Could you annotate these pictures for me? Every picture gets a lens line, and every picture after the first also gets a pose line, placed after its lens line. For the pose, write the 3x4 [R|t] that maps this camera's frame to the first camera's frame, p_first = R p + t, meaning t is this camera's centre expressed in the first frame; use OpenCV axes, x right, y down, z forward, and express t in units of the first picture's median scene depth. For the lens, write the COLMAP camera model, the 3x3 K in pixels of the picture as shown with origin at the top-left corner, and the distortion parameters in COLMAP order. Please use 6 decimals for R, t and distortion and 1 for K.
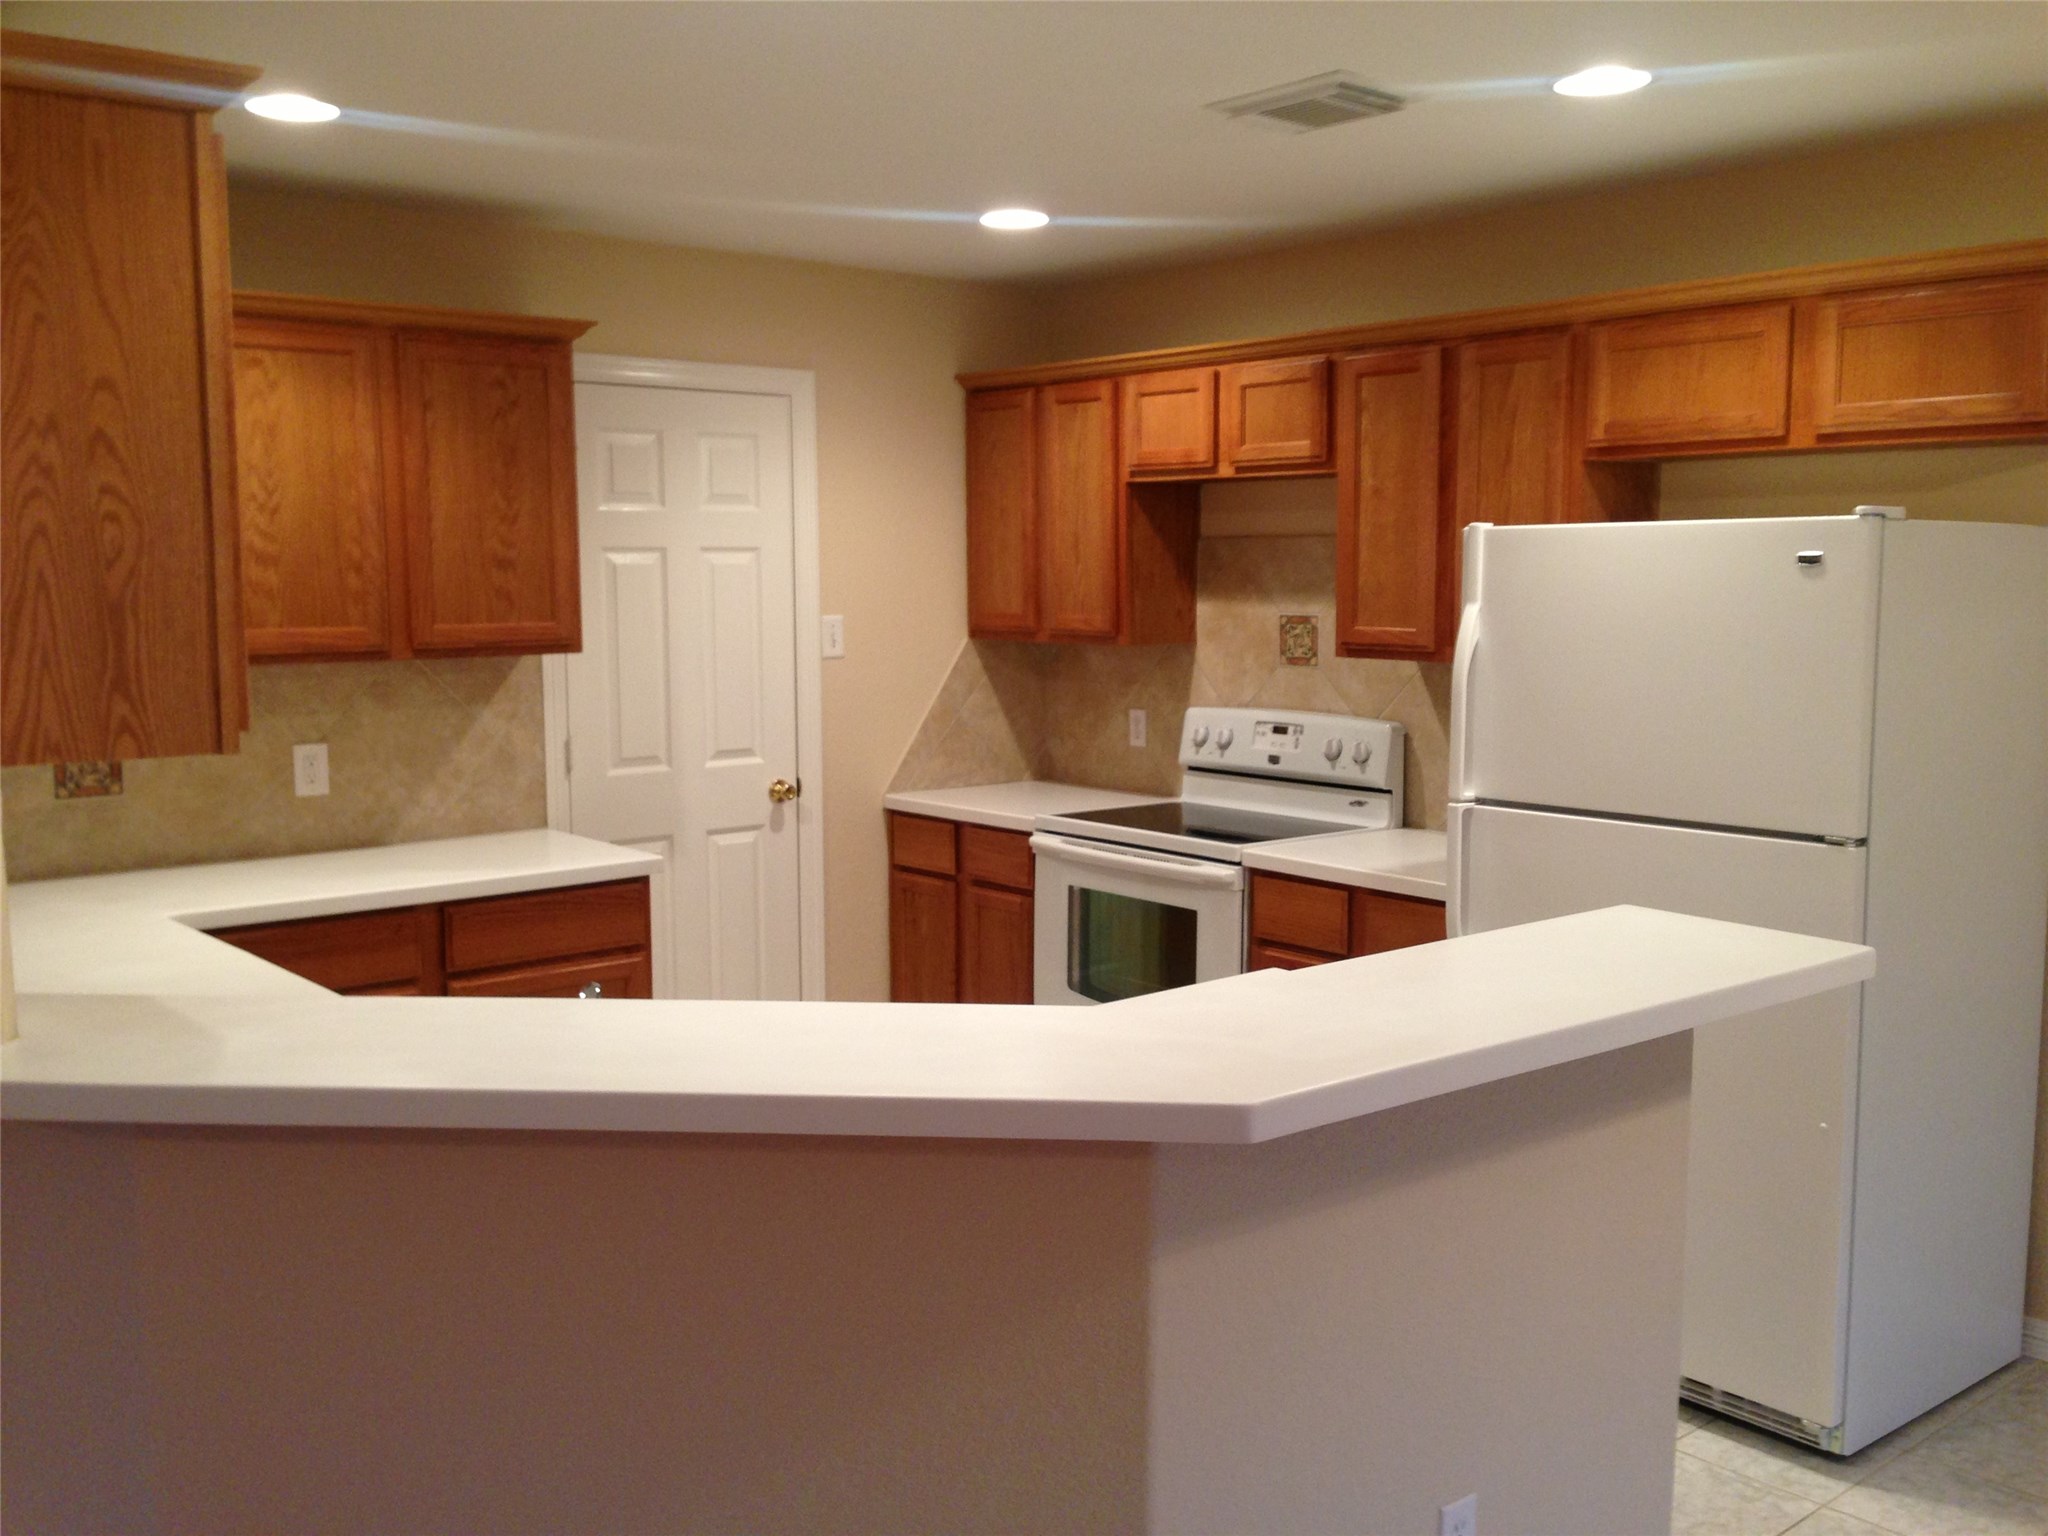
lens RADIAL K [[1884.8, 0, 1044.5], [0, 1884.8, 758.4], [0, 0, 1]] dist [0.053448, 0.000000]
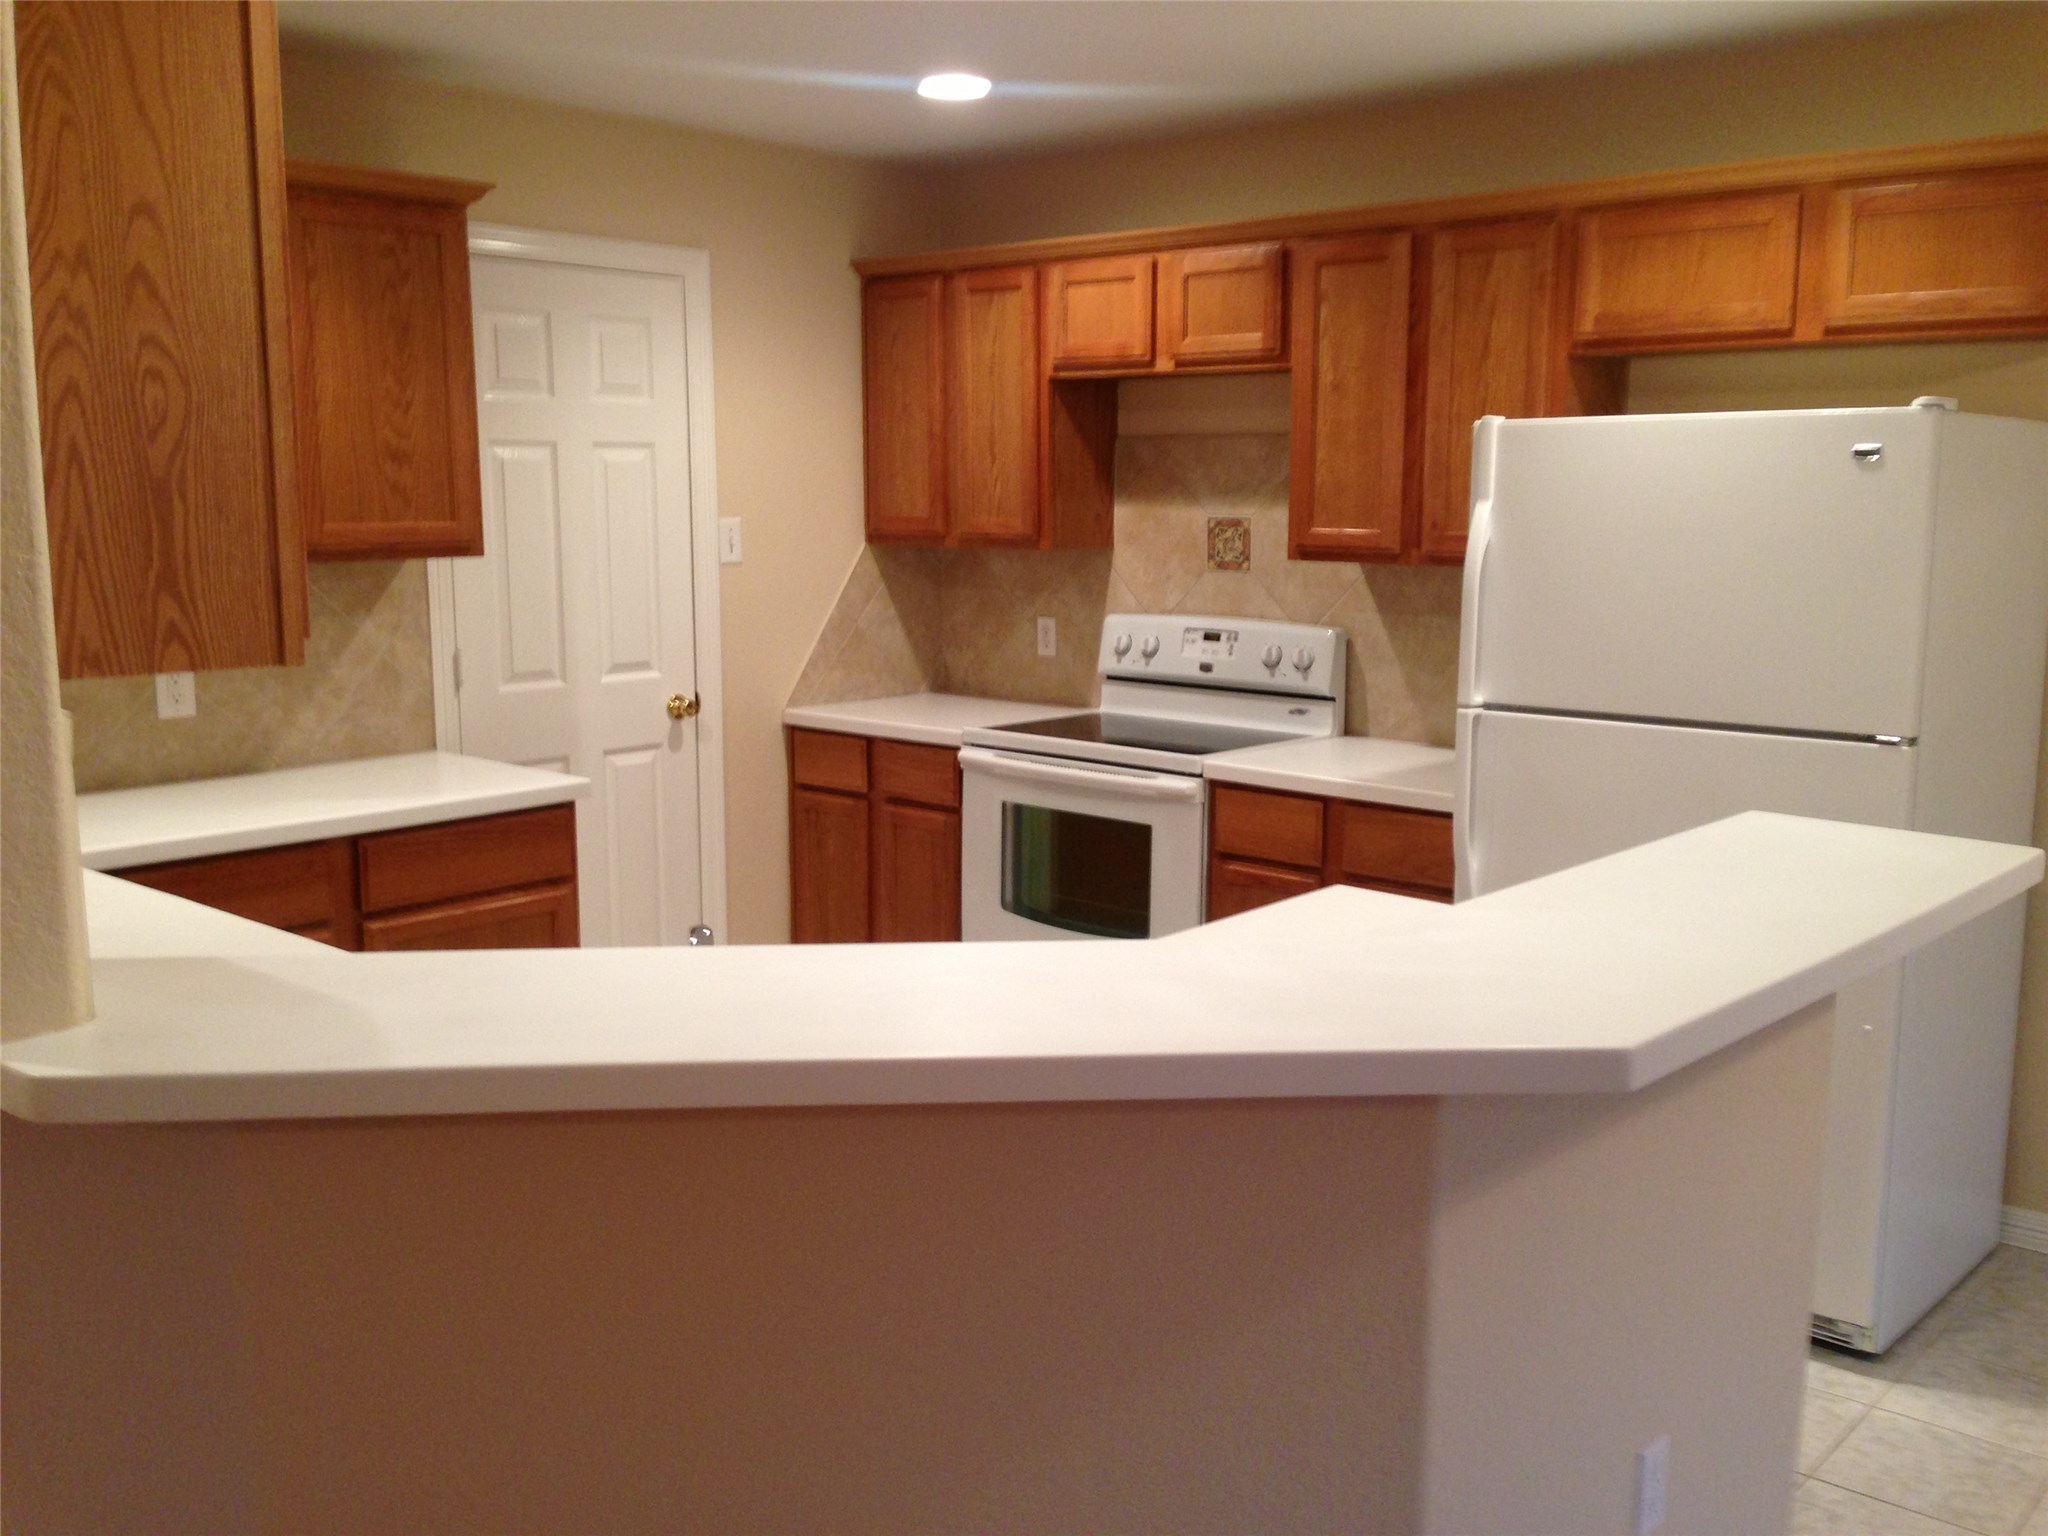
lens RADIAL K [[1884.8, 0, 1046.0], [0, 1884.8, 748.5], [0, 0, 1]] dist [0.053448, 0.000000]
pose [[0.989912, -0.015980, 0.140779, -0.107847], [0.010345, 0.999119, 0.040668, 0.001945], [-0.141305, -0.038801, 0.989205, 0.061646]]
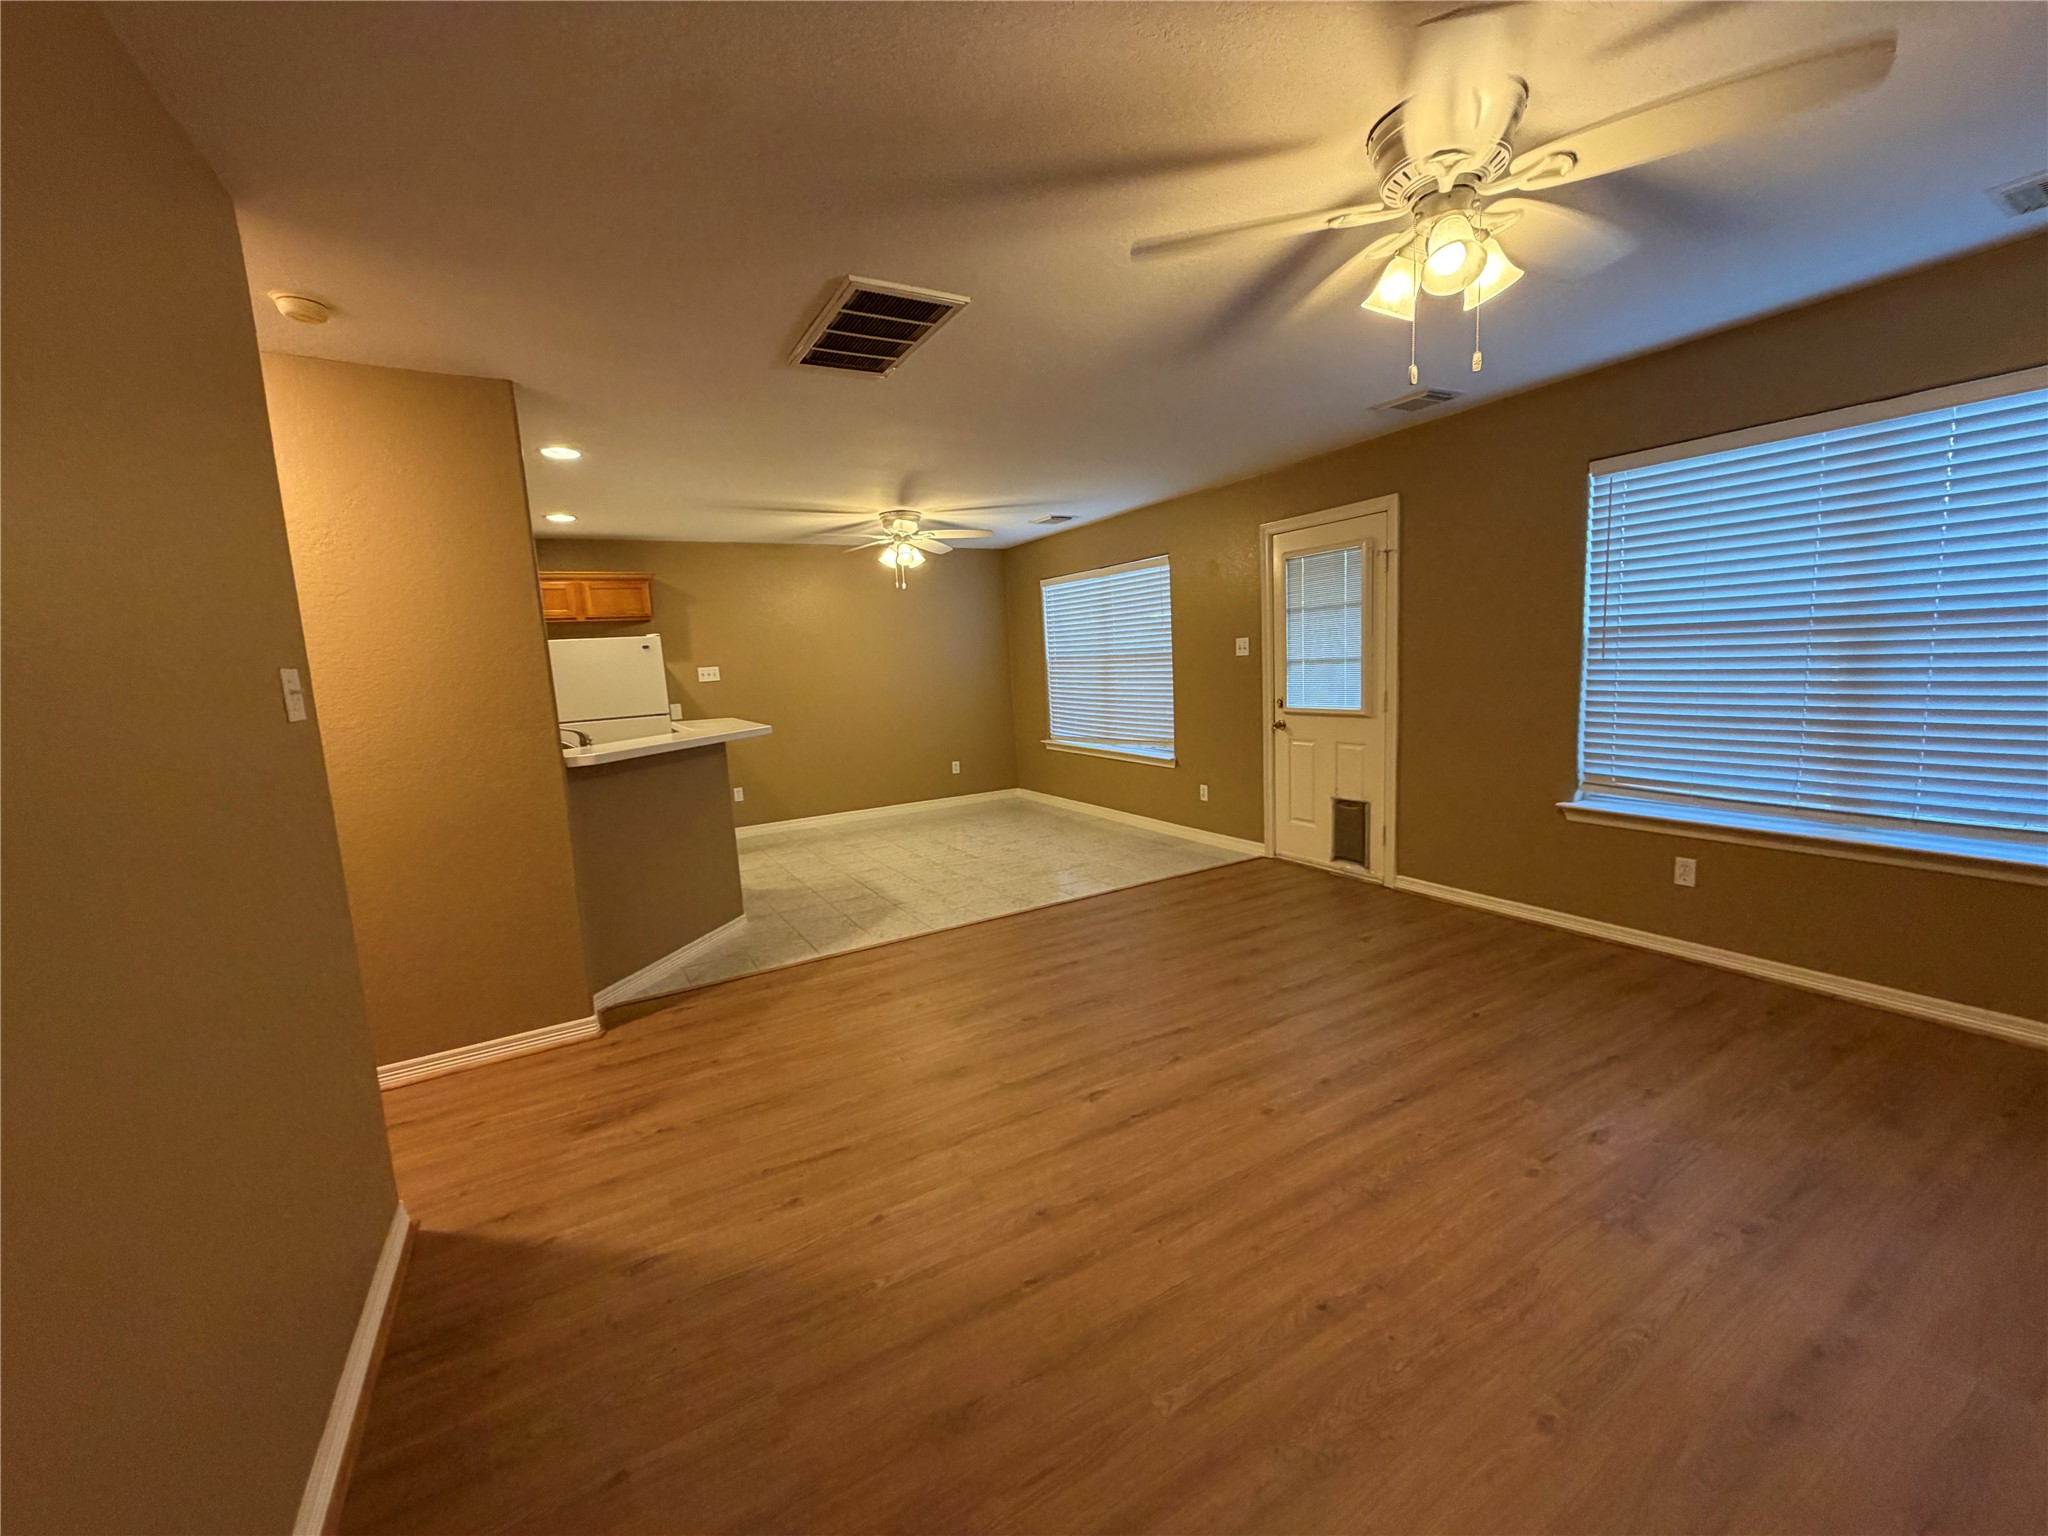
lens RADIAL K [[817.0, 0, 1018.7], [0, 817.0, 762.6], [0, 0, 1]] dist [-0.001106, 0.000932]
pose [[0.187411, -0.133097, 0.973223, -0.824962], [0.156221, 0.982206, 0.104243, 0.058231], [-0.969779, 0.132501, 0.204869, -0.081720]]
